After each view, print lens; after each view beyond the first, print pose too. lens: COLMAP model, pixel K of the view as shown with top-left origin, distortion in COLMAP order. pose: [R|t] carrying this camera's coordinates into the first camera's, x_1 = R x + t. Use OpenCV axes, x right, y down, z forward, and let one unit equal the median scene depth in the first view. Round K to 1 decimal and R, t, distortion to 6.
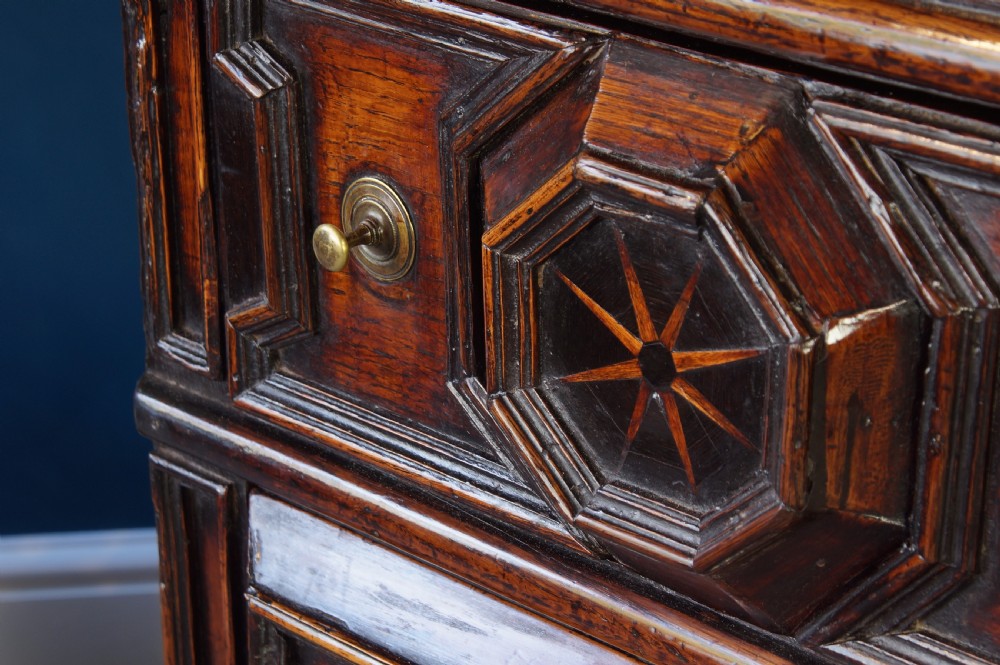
lens RADIAL K [[2854.5, 0, 494.7], [0, 2854.5, 332.2], [0, 0, 1]] dist [0.111284, 0.000000]
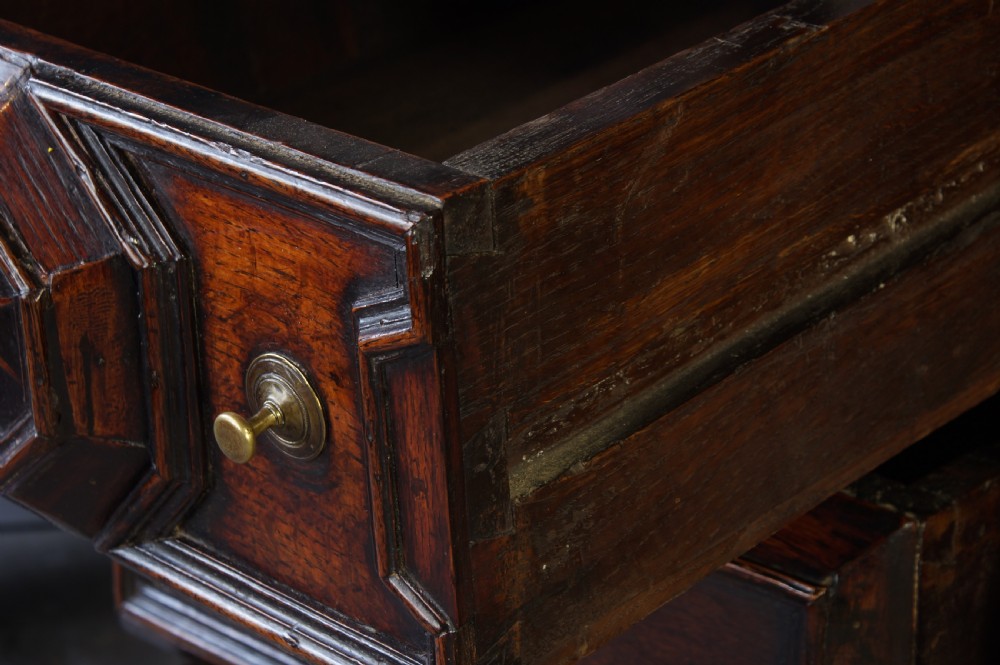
lens RADIAL K [[2854.5, 0, 501.3], [0, 2854.5, 332.8], [0, 0, 1]] dist [0.111284, 0.000000]
pose [[0.999220, -0.034304, -0.019576, 0.299576], [0.035574, 0.997004, 0.068684, -0.049566], [0.017161, -0.069327, 0.997446, -0.122626]]
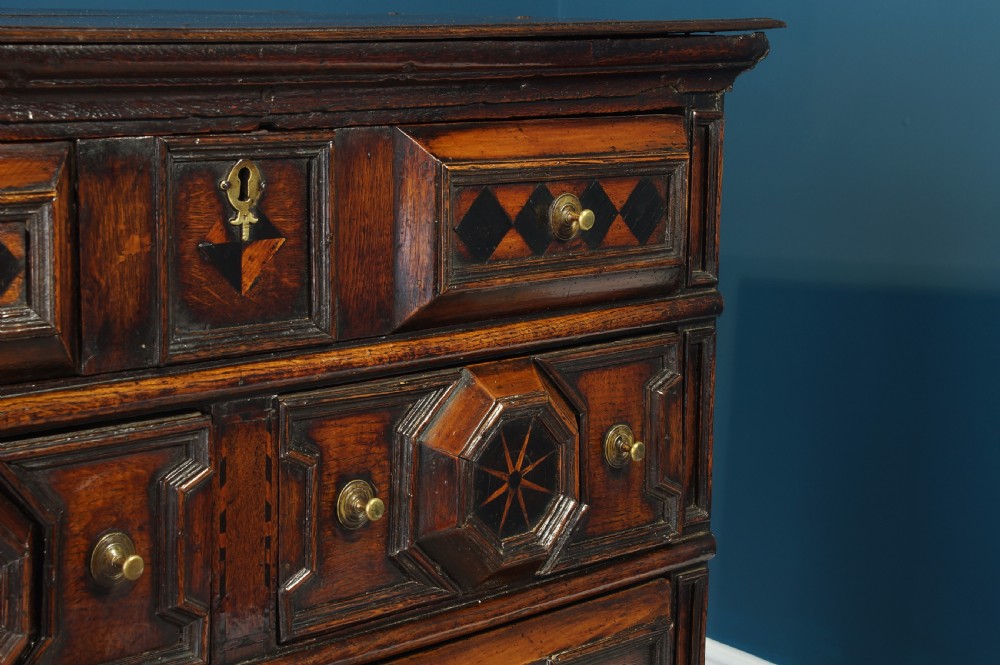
lens RADIAL K [[2102.1, 0, 500.3], [0, 2102.1, 327.0], [0, 0, 1]] dist [-0.001432, 0.000000]
pose [[-0.004991, -0.118686, 0.992919, -1.411348], [0.370361, 0.922101, 0.112082, -0.193572], [-0.928875, 0.368298, 0.039354, 0.502437]]
